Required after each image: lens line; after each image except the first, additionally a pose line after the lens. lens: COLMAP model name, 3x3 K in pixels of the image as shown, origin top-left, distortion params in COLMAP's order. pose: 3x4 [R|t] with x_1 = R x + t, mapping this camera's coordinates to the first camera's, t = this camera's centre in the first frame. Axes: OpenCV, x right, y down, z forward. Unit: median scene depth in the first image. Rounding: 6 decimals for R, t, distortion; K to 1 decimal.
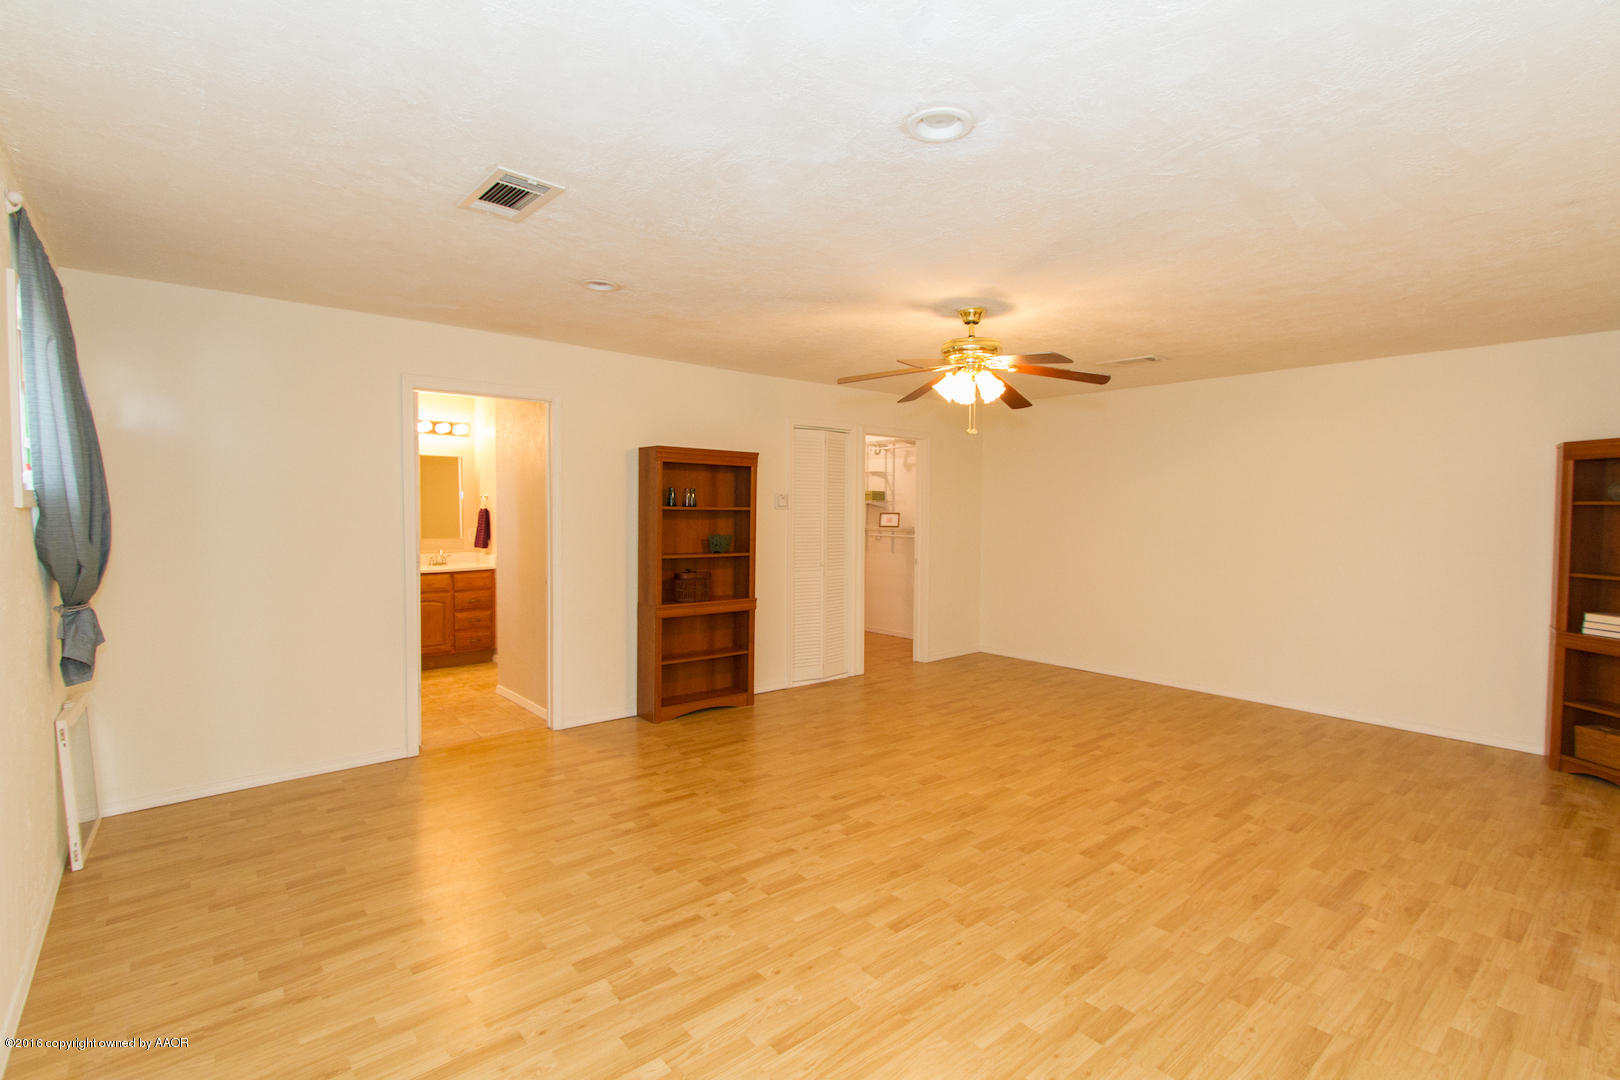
lens RADIAL K [[749.6, 0, 823.9], [0, 749.6, 537.7], [0, 0, 1]] dist [0.001561, -0.000529]
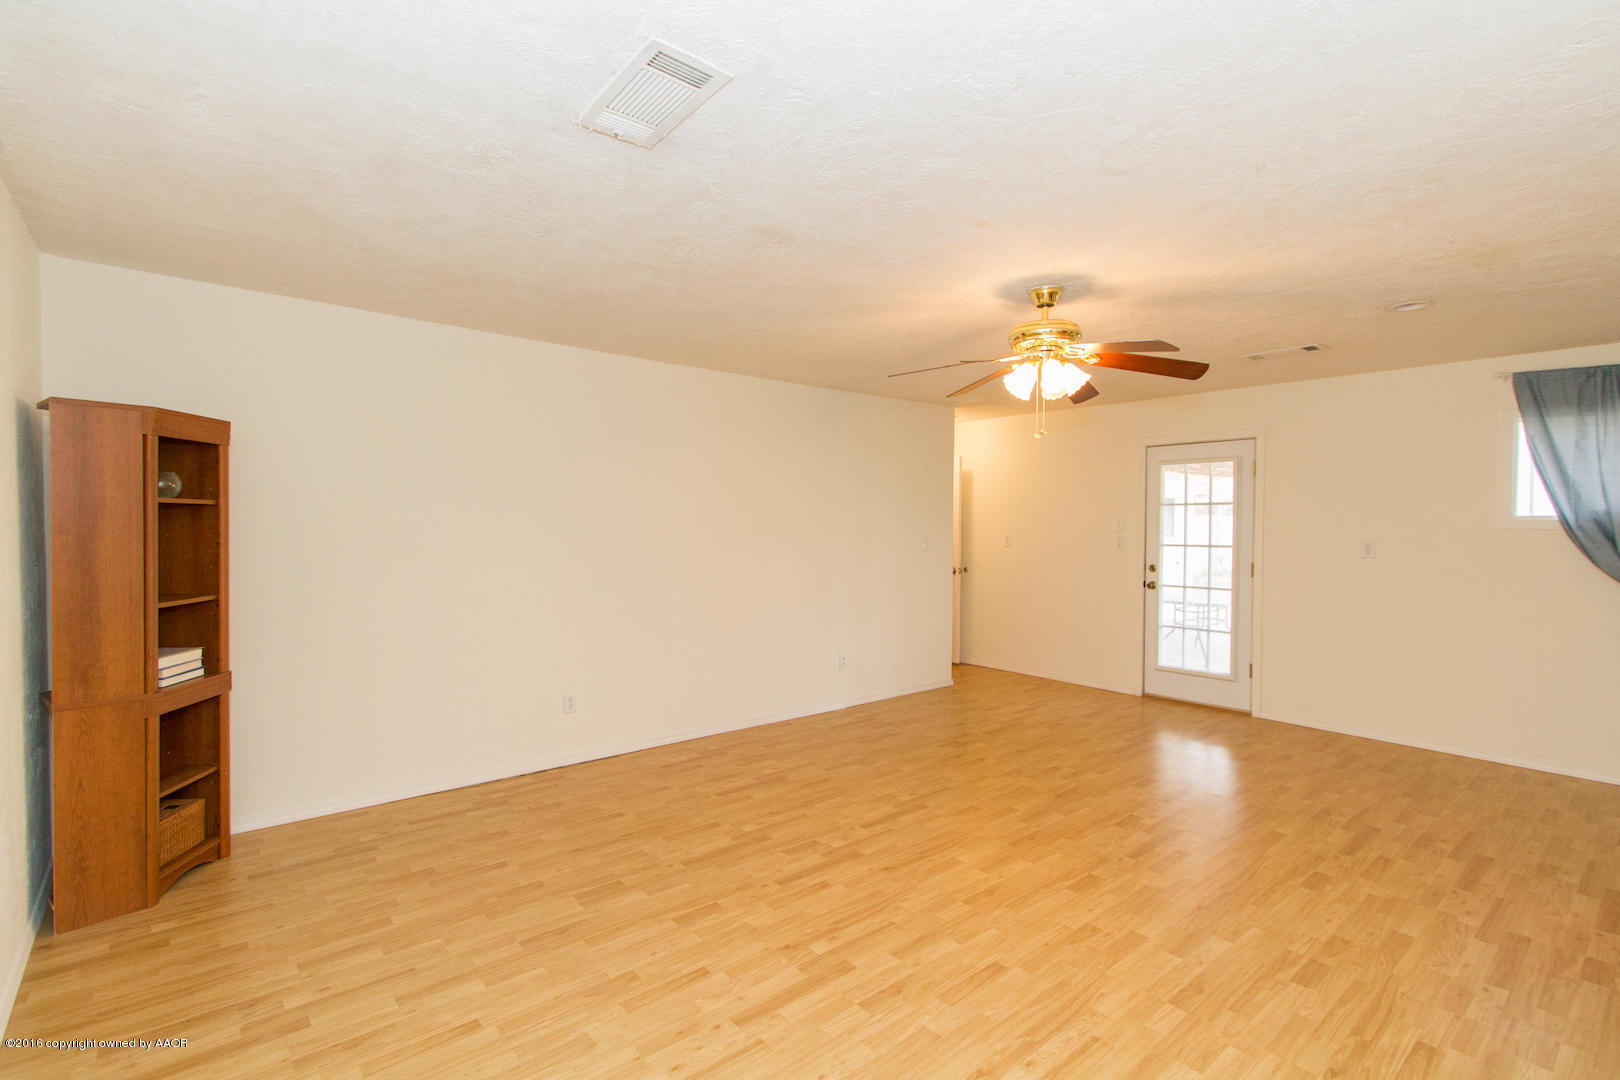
lens RADIAL K [[749.6, 0, 823.9], [0, 749.6, 537.7], [0, 0, 1]] dist [0.001561, -0.000529]
pose [[-0.999904, -0.013831, -0.000622, 0.452621], [-0.013844, 0.998154, 0.059142, -0.069469], [-0.000197, 0.059145, -0.998249, 1.907455]]
